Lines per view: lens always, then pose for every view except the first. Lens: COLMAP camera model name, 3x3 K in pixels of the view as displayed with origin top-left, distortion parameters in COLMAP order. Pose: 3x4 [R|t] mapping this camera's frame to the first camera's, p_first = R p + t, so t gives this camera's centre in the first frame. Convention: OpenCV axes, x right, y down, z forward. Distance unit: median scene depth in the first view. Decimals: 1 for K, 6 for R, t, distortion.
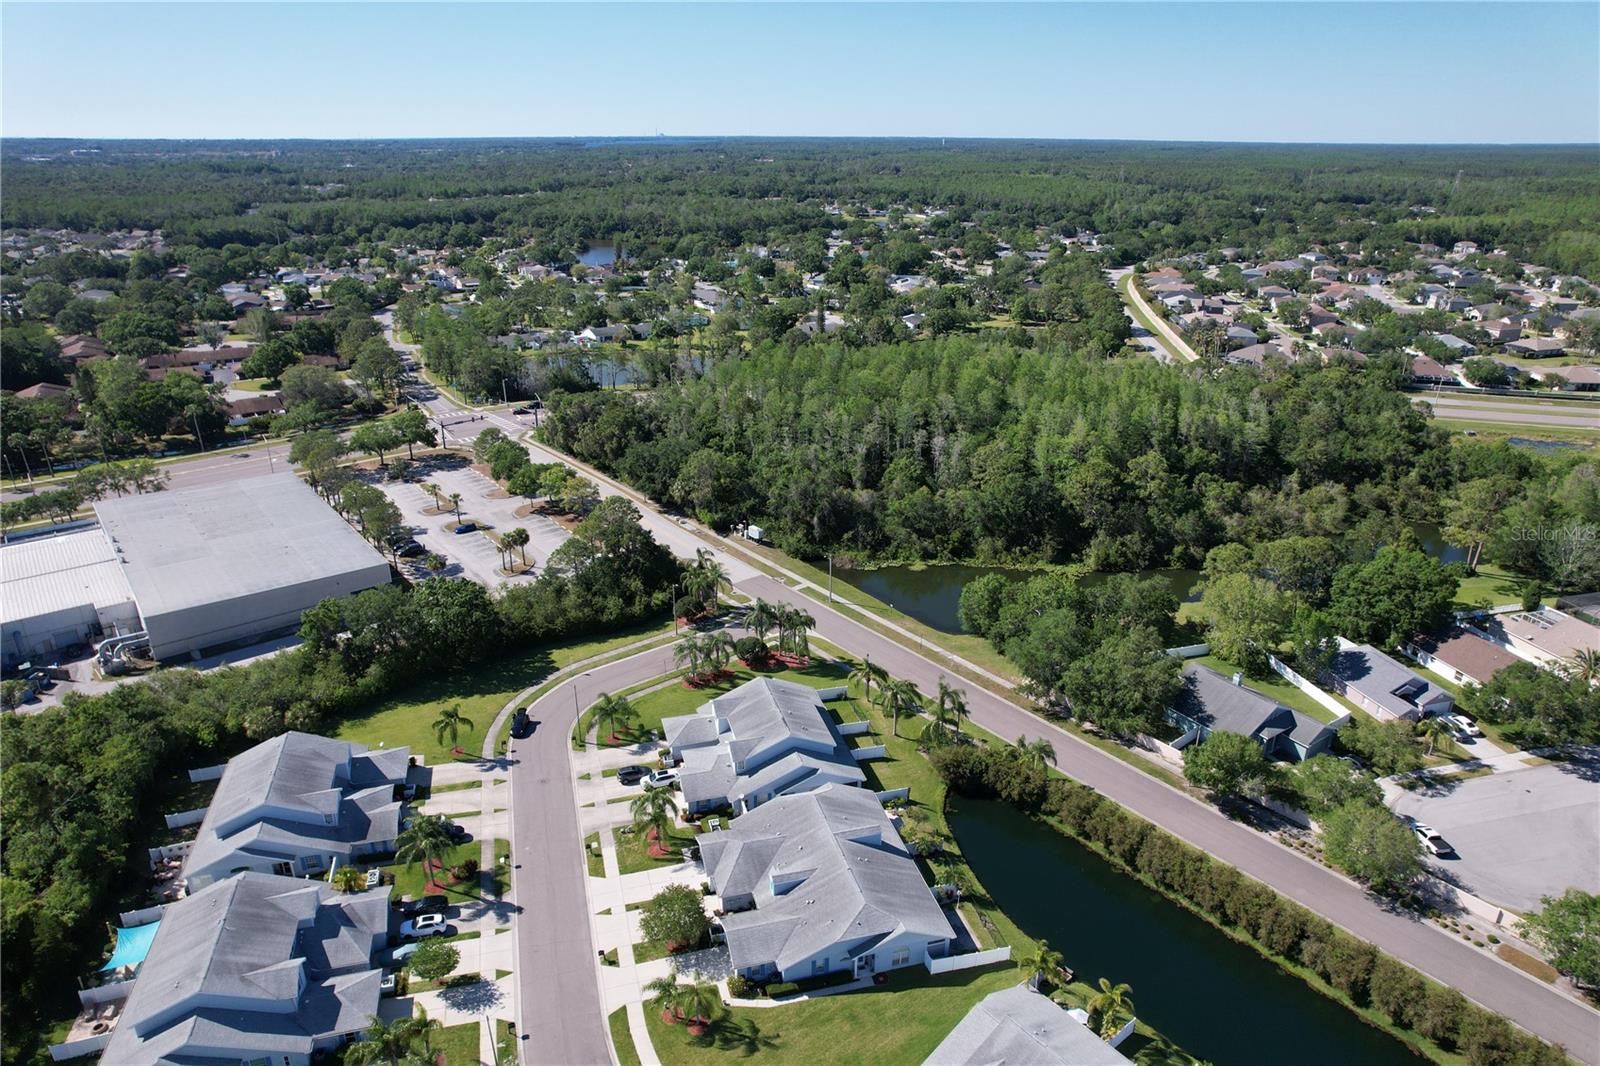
lens RADIAL K [[1010.4, 0, 800.0], [0, 1010.4, 533.0], [0, 0, 1]] dist [-0.068992, 0.059559]
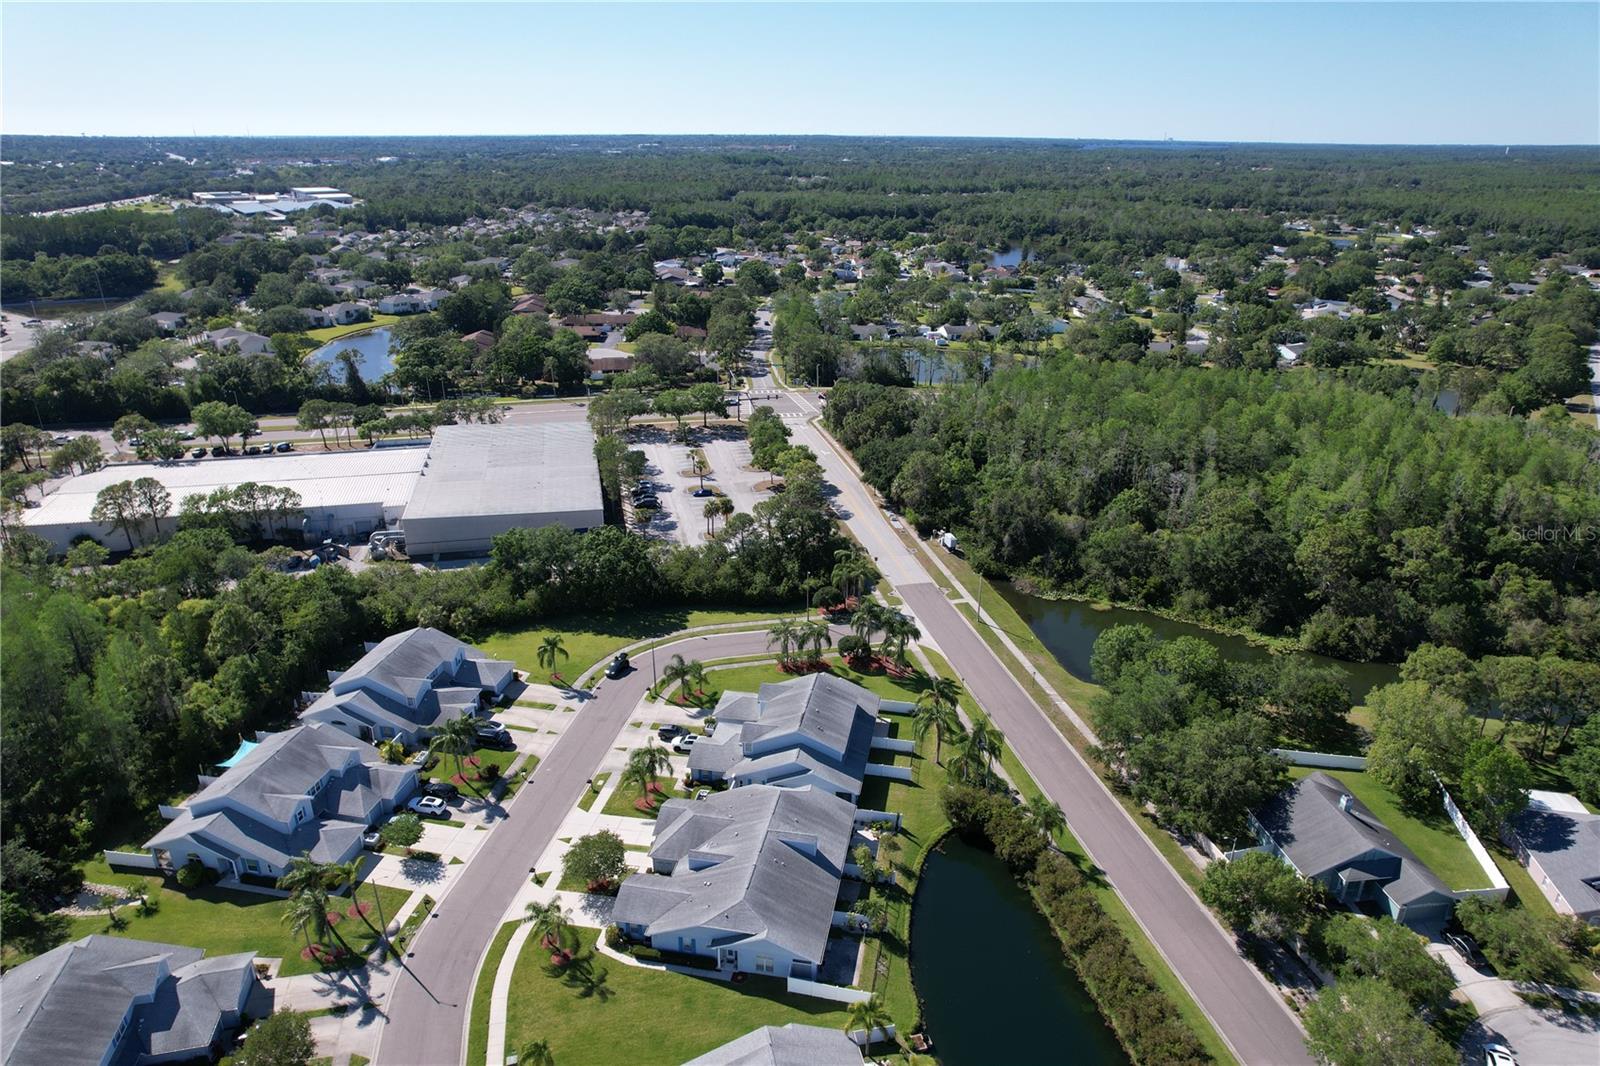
lens RADIAL K [[1010.4, 0, 800.0], [0, 1010.4, 533.0], [0, 0, 1]] dist [-0.068992, 0.059559]
pose [[0.899906, 0.165694, -0.403380, 0.283643], [-0.166111, 0.985513, 0.034232, -0.022173], [0.403208, 0.036200, 0.914392, 0.057715]]
